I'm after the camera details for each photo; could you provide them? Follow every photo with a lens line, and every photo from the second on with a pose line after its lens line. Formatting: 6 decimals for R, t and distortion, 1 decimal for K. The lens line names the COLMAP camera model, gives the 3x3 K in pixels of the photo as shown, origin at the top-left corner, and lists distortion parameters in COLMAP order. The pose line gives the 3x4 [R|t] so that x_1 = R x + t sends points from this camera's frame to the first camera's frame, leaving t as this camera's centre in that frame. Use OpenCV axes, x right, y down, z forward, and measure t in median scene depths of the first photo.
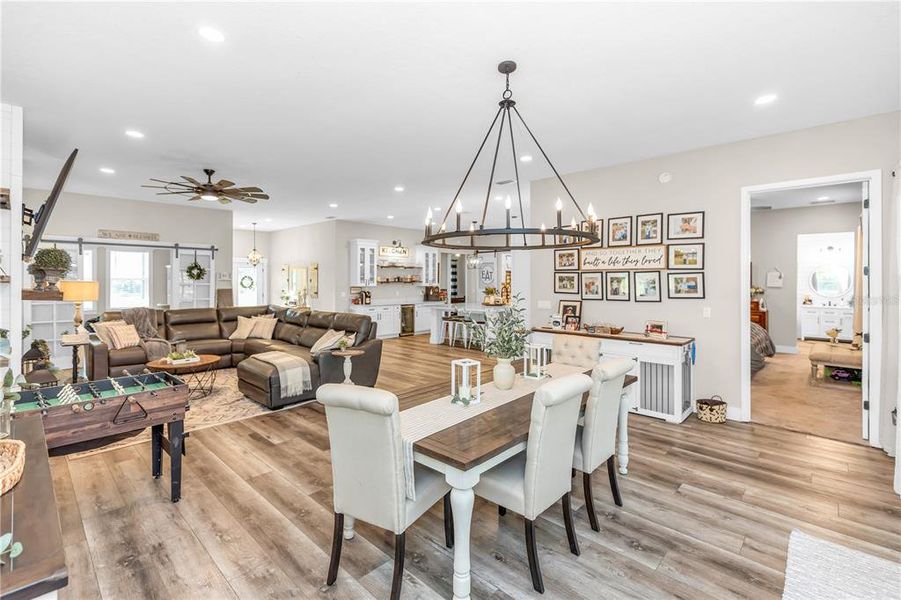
lens RADIAL K [[415.0, 0, 443.8], [0, 415.0, 280.0], [0, 0, 1]] dist [-0.000610, -0.000224]
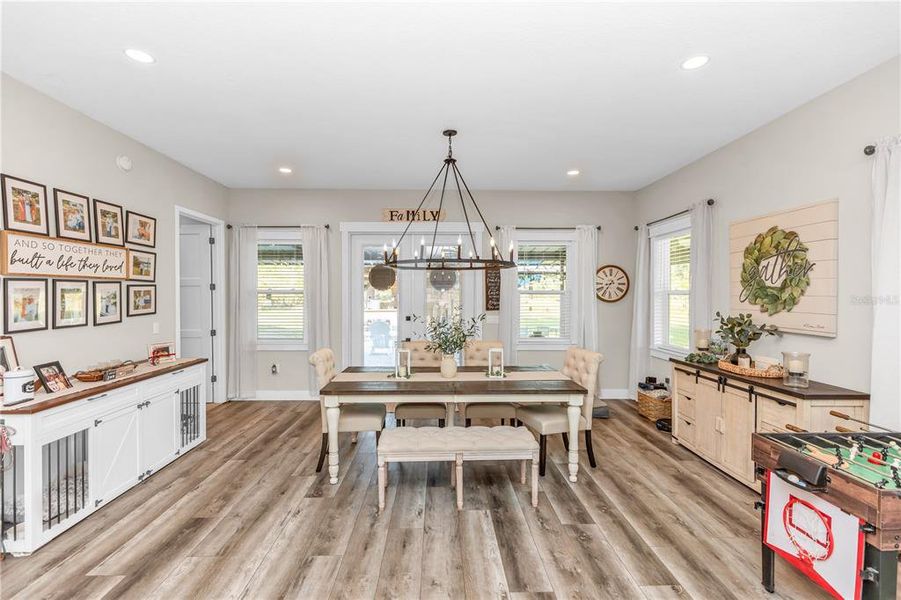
lens RADIAL K [[401.2, 0, 439.9], [0, 401.2, 295.4], [0, 0, 1]] dist [0.000003, -0.000016]
pose [[-0.707566, -0.007230, 0.706611, -0.406428], [-0.002486, 0.999967, 0.007741, -0.003629], [-0.706643, 0.003721, -0.707560, 1.074055]]
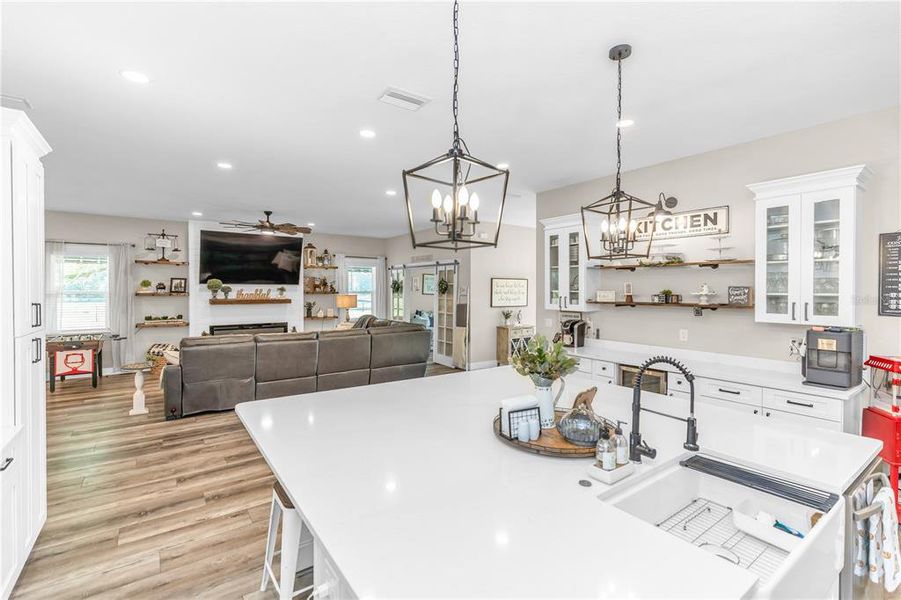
lens RADIAL K [[394.6, 0, 450.5], [0, 394.6, 300.0], [0, 0, 1]] dist [0.002031, 0.000304]
pose [[-0.162916, 0.025869, -0.986301, 0.616383], [-0.000681, 0.999653, 0.026332, -0.020002], [0.986640, 0.004962, -0.162842, 1.927415]]
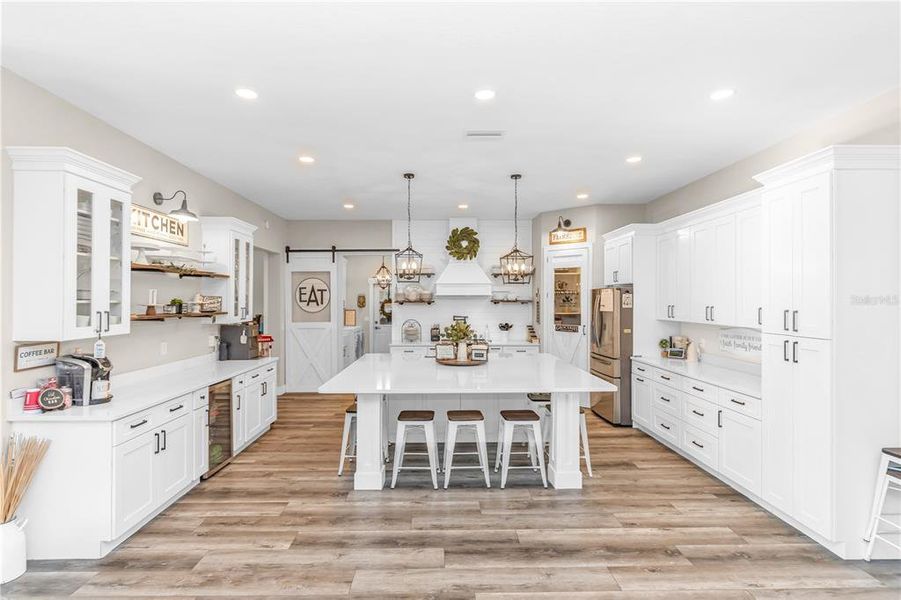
lens RADIAL K [[453.7, 0, 450.5], [0, 453.7, 300.0], [0, 0, 1]] dist [-0.001011, -0.000195]
pose [[0.702571, -0.001250, 0.711612, -0.477595], [0.000851, 0.999999, 0.000917, -0.018214], [-0.711613, -0.000039, 0.702572, 1.291957]]
